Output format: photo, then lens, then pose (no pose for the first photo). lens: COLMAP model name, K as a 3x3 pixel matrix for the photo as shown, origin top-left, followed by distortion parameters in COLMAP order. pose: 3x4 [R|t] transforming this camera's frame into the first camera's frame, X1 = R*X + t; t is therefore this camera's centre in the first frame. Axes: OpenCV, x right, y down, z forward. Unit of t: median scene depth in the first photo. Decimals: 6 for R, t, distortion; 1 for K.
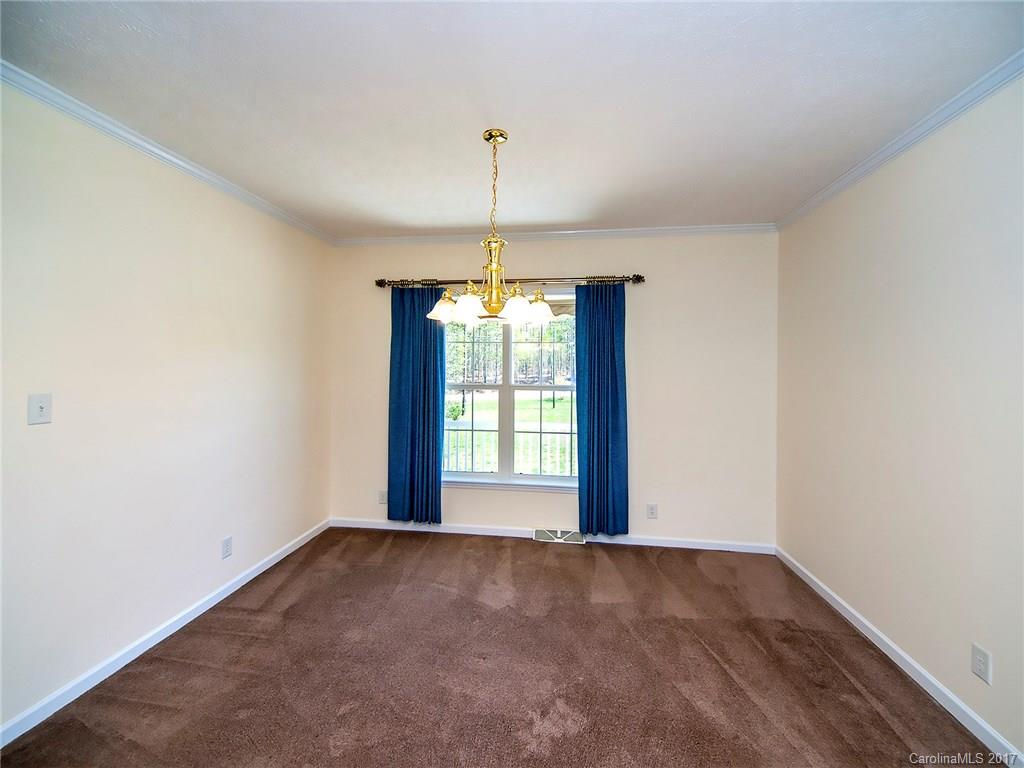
lens RADIAL K [[418.9, 0, 518.4], [0, 418.9, 383.0], [0, 0, 1]] dist [-0.002065, -0.001137]
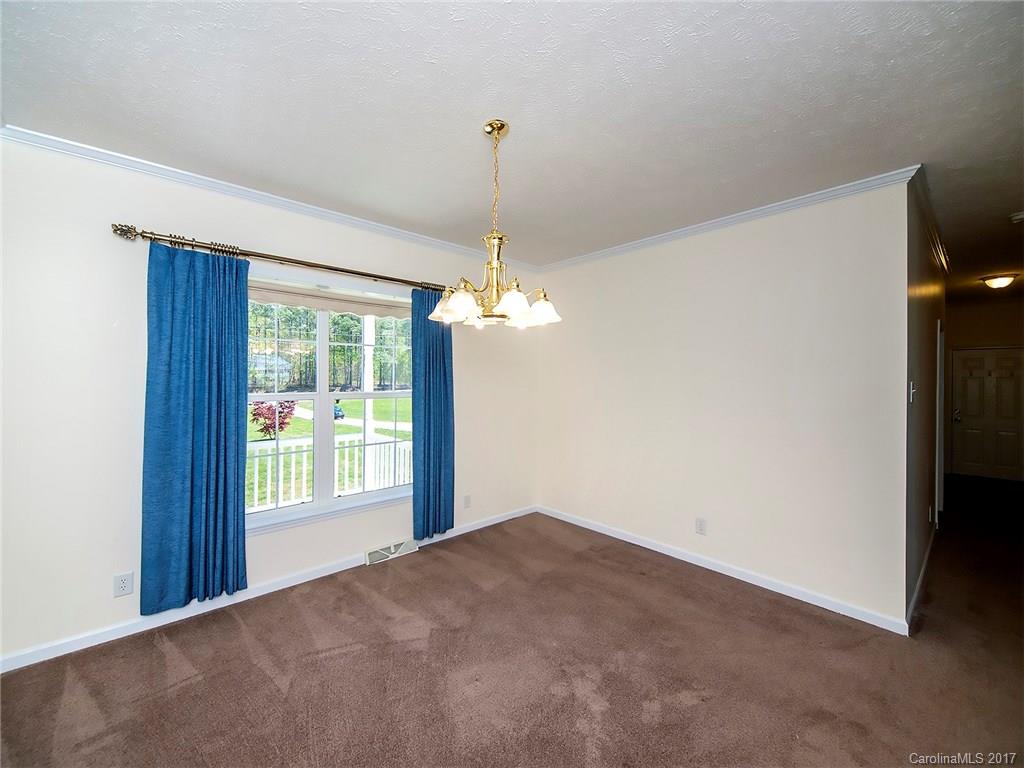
lens RADIAL K [[418.9, 0, 517.6], [0, 418.9, 382.2], [0, 0, 1]] dist [-0.002065, -0.001137]
pose [[0.628171, -0.012400, 0.777976, -0.463794], [0.011429, 0.999912, 0.006709, -0.018387], [-0.777991, 0.004677, 0.628258, 0.189927]]
